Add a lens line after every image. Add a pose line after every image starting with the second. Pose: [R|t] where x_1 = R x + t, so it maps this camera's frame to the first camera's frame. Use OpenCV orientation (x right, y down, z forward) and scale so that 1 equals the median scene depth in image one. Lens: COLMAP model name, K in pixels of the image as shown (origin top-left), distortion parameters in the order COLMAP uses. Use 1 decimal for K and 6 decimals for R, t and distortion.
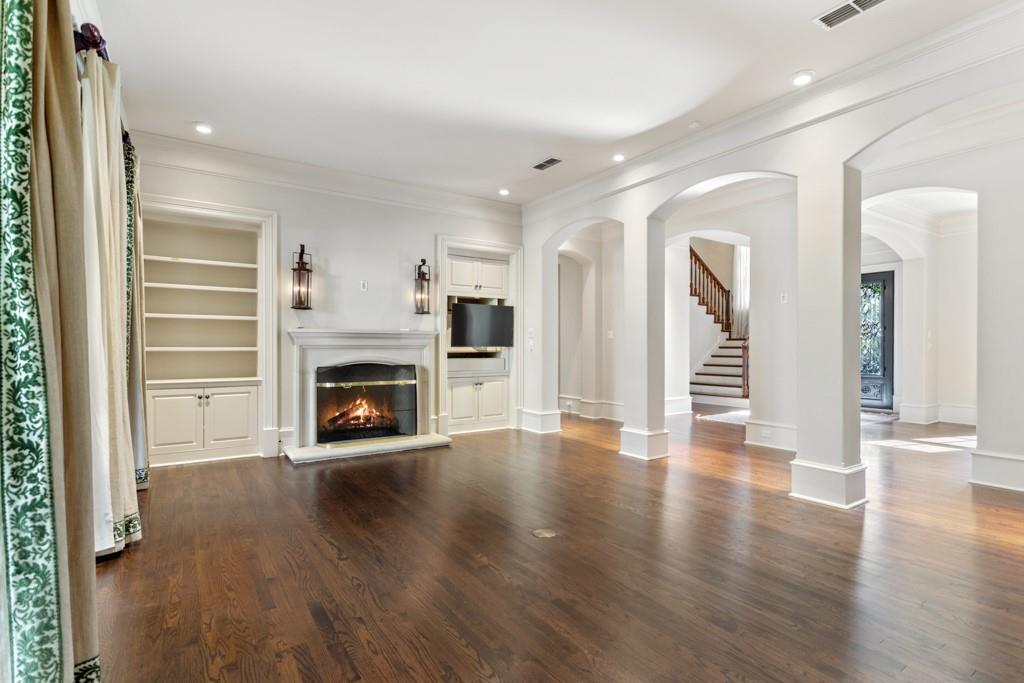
lens RADIAL K [[489.2, 0, 521.6], [0, 489.2, 359.6], [0, 0, 1]] dist [-0.008518, 0.006812]
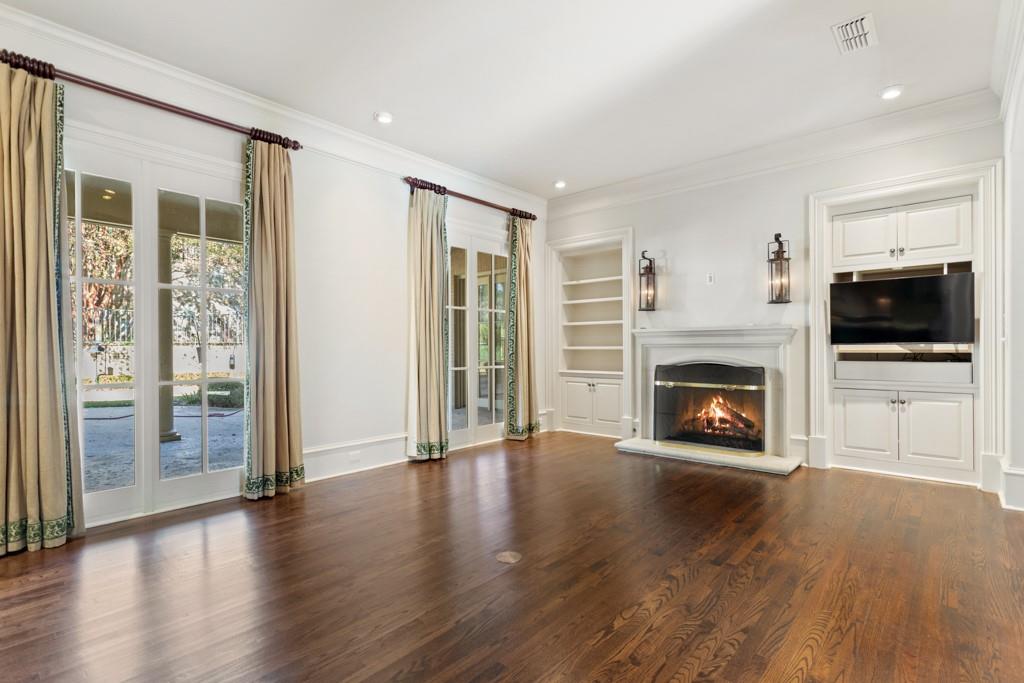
lens RADIAL K [[489.2, 0, 506.8], [0, 489.2, 363.3], [0, 0, 1]] dist [-0.008518, 0.006812]
pose [[0.242939, 0.028857, -0.969612, 0.473481], [-0.022410, 0.999458, 0.024131, -0.005958], [0.969783, 0.015867, 0.243454, 0.397273]]
